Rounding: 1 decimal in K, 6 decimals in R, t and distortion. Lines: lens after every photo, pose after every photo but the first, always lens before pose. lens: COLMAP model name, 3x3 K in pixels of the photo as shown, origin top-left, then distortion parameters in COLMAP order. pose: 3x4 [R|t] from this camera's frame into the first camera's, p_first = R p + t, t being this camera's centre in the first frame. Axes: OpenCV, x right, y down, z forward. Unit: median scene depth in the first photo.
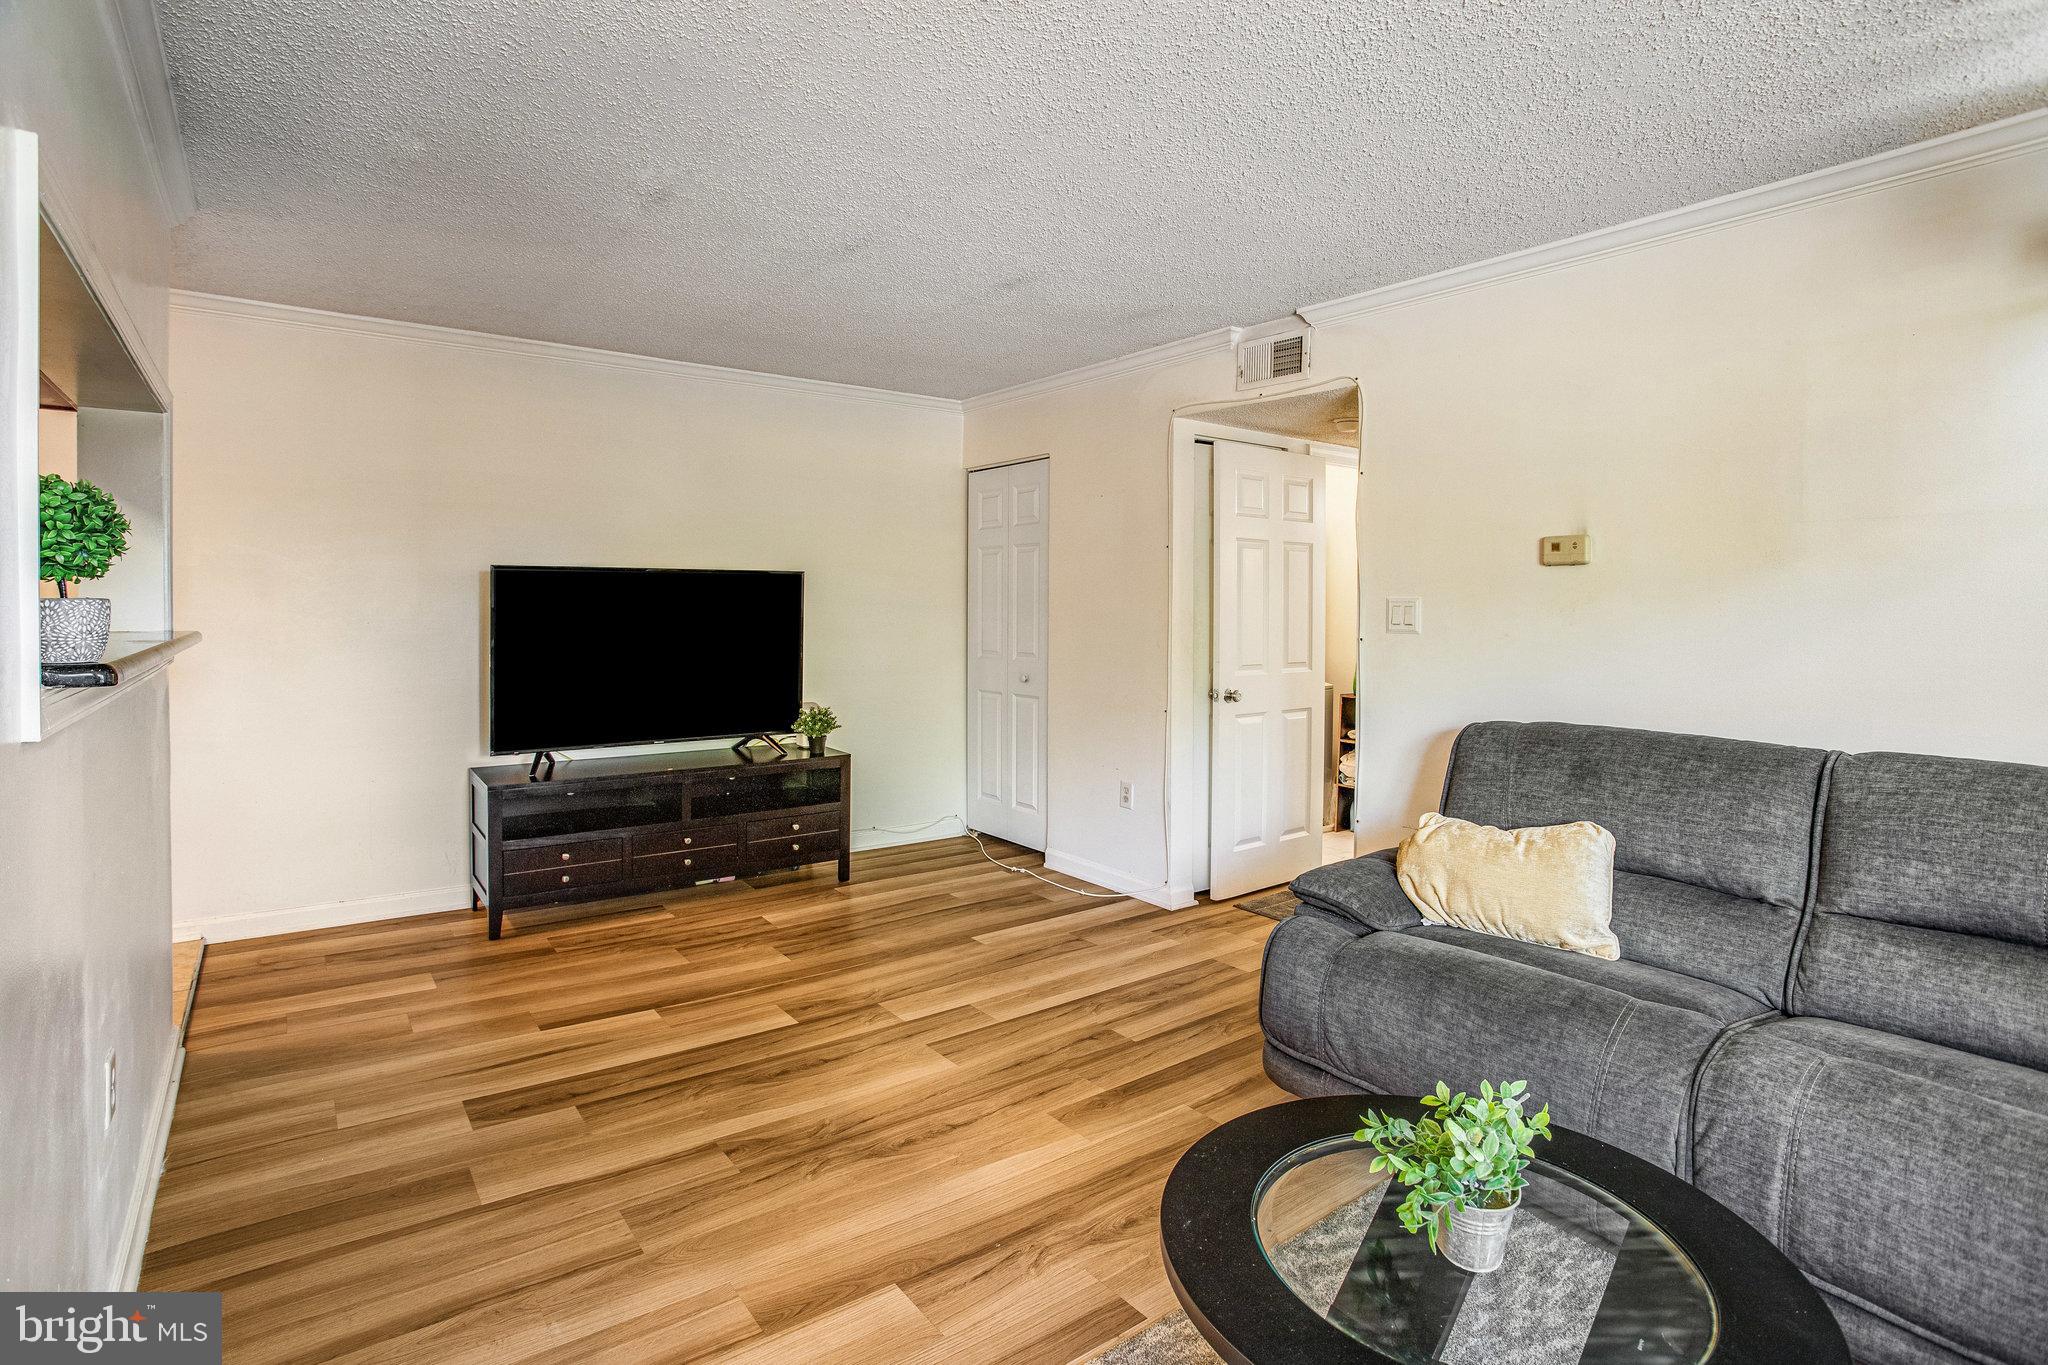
lens RADIAL K [[996.4, 0, 1045.1], [0, 996.4, 620.9], [0, 0, 1]] dist [-0.019697, 0.005306]
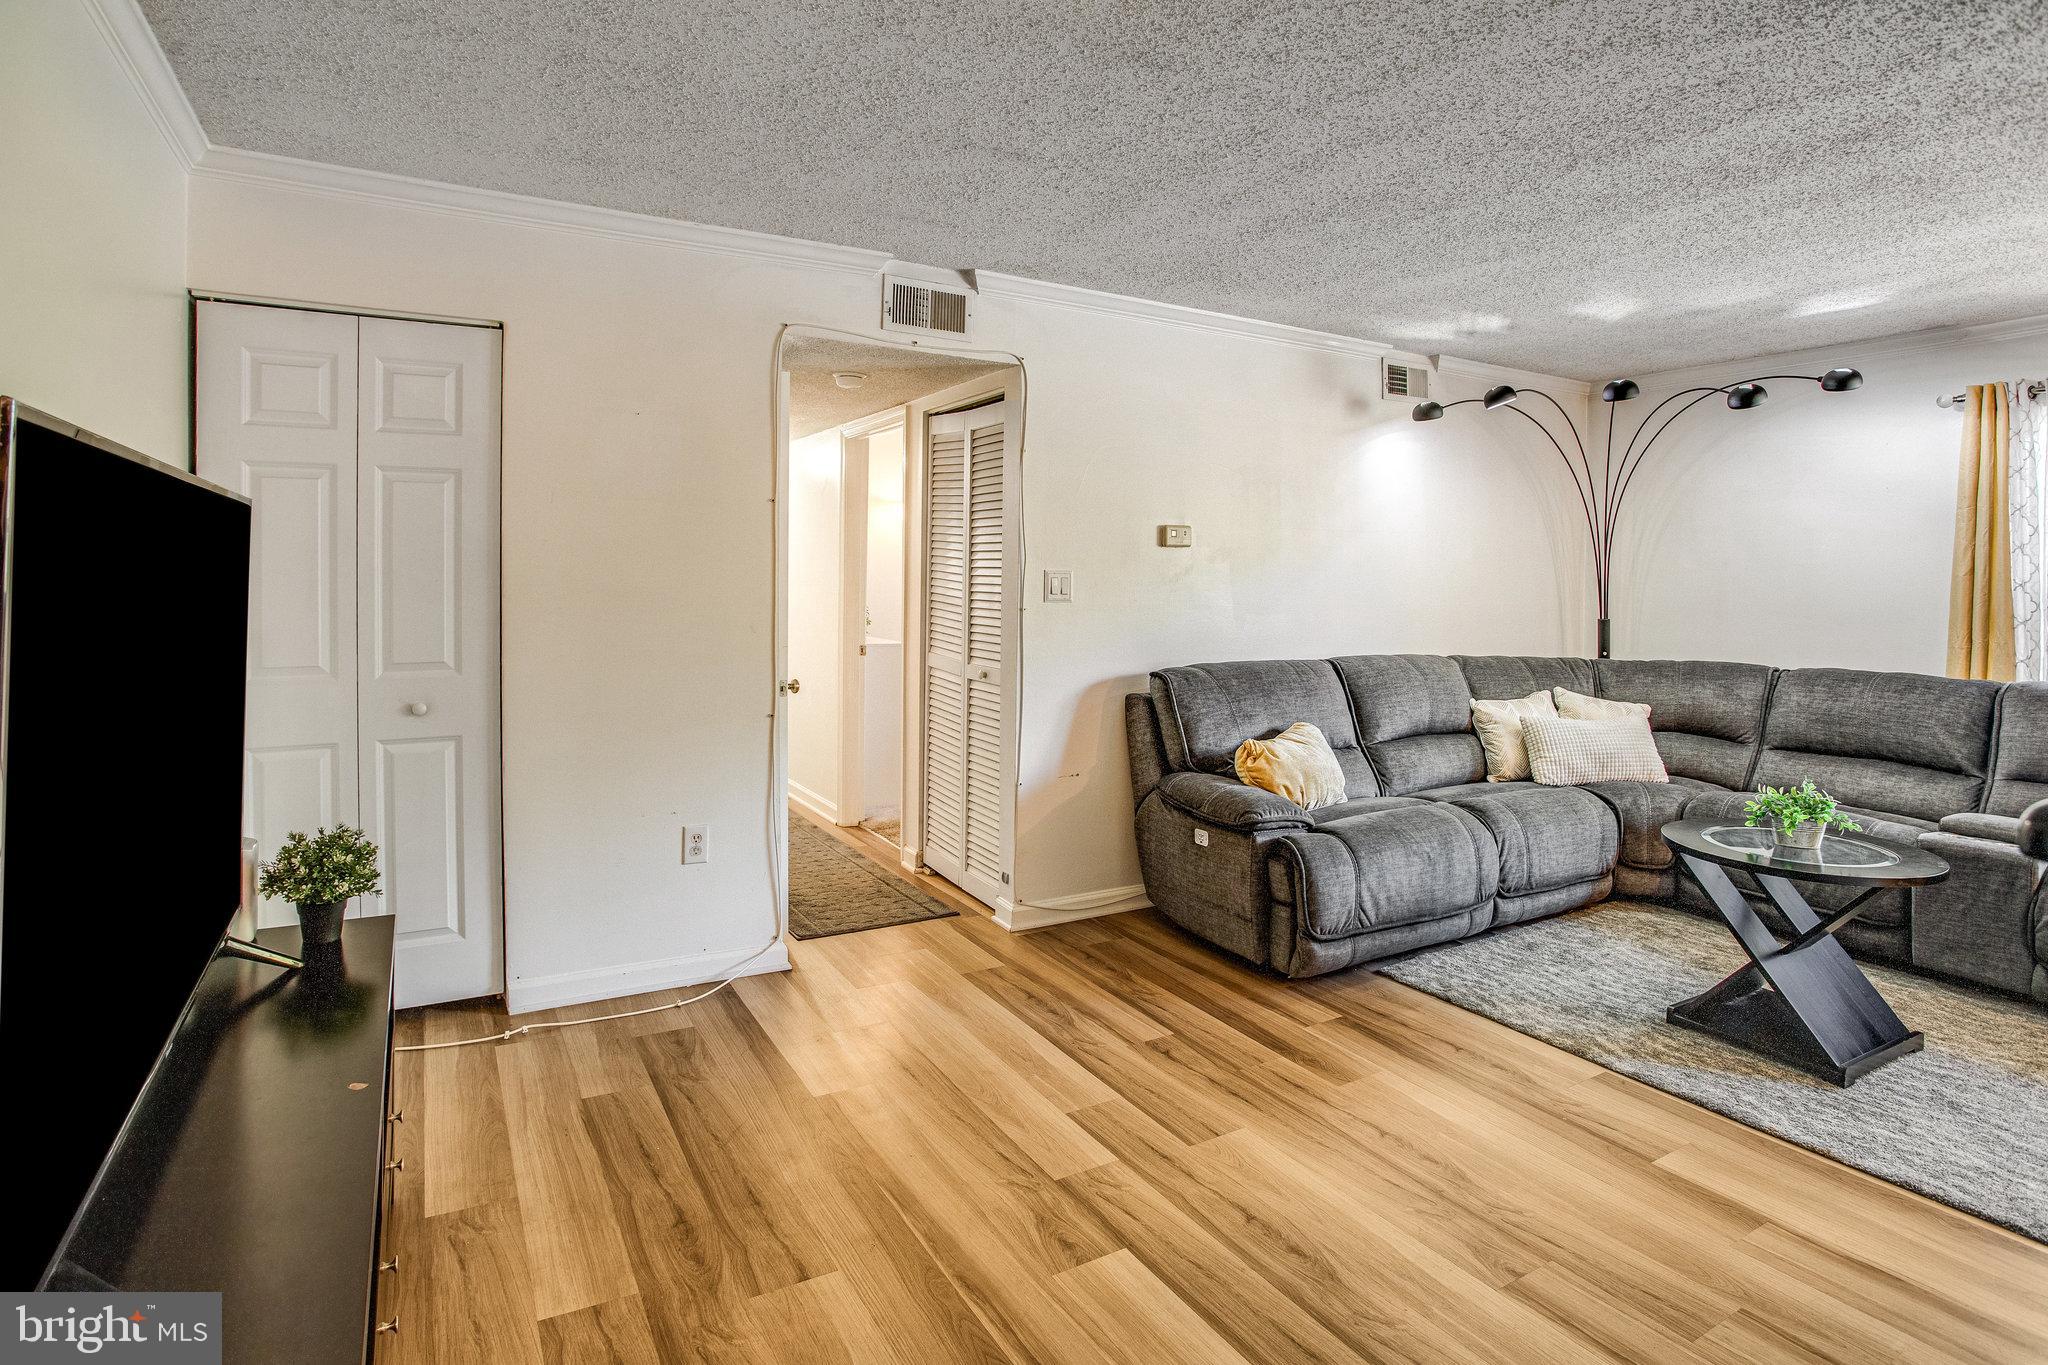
lens RADIAL K [[1063.8, 0, 987.5], [0, 1063.8, 608.3], [0, 0, 1]] dist [-0.070443, 0.021691]
pose [[0.157209, -0.038511, 0.986814, -0.943344], [0.007466, 0.999257, 0.037808, -0.031458], [-0.987537, 0.001424, 0.157380, 1.028183]]
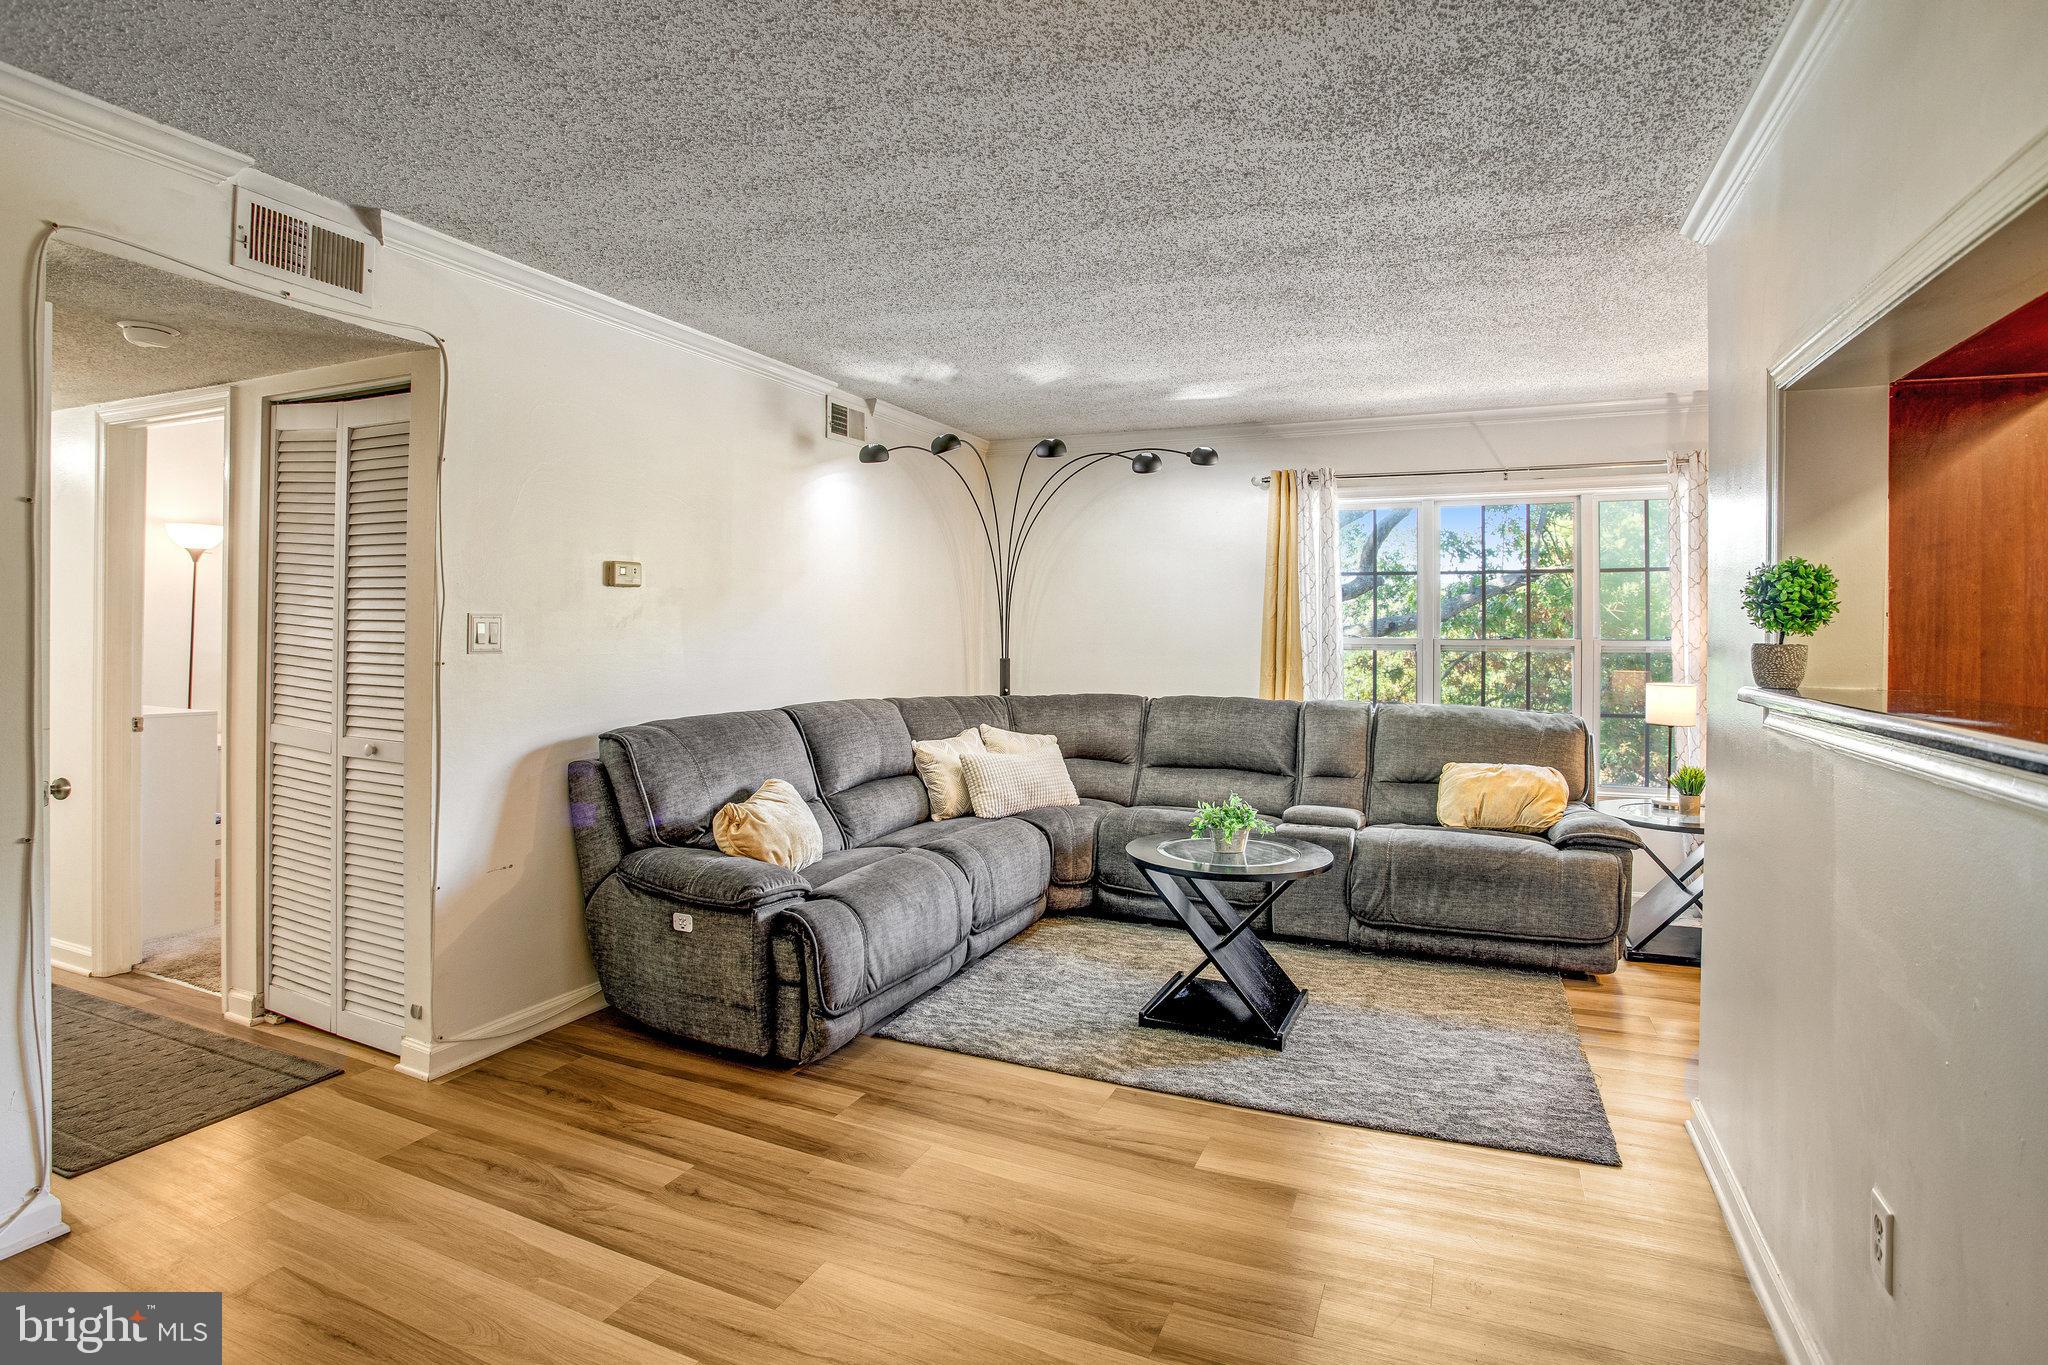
lens RADIAL K [[1063.8, 0, 1037.8], [0, 1063.8, 638.0], [0, 0, 1]] dist [-0.070443, 0.021691]
pose [[-0.480394, -0.024048, 0.876723, -0.785957], [0.000183, 0.999621, 0.027519, -0.031133], [-0.877053, 0.013380, -0.480208, 1.168289]]
